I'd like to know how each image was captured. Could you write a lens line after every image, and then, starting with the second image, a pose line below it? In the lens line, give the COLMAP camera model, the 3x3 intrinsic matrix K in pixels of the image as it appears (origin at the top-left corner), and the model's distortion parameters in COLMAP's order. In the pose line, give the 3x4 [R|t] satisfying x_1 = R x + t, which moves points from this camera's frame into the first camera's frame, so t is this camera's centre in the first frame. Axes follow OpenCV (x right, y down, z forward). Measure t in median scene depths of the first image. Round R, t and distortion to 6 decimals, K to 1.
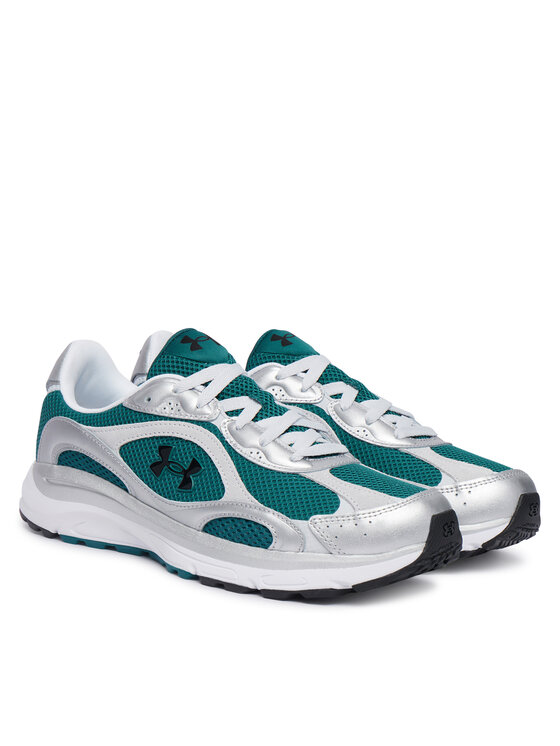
lens RADIAL K [[1503.1, 0, 280.0], [0, 1503.1, 373.0], [0, 0, 1]] dist [-0.908432, 0.007014]
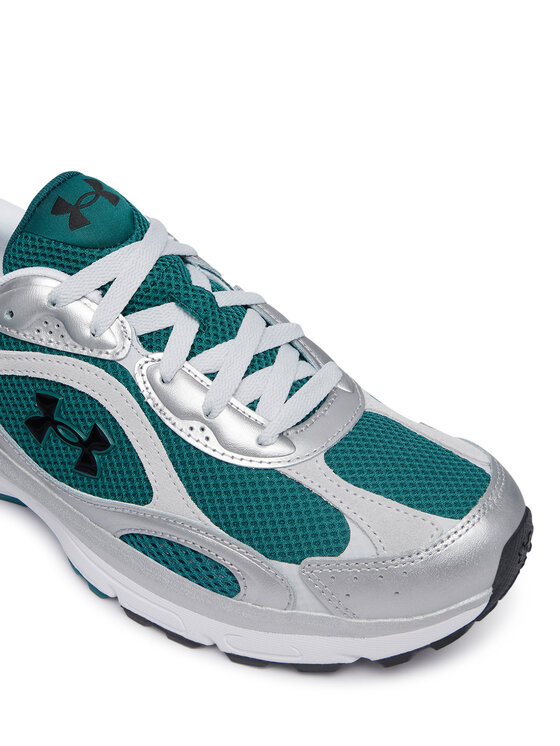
lens RADIAL K [[1056.8, 0, 280.0], [0, 1056.8, 373.0], [0, 0, 1]] dist [0.015178, 0.015658]
pose [[0.993505, -0.076800, 0.083963, -0.017346], [0.033881, 0.904071, 0.426038, -0.144542], [-0.108629, -0.420426, 0.900801, 0.611923]]
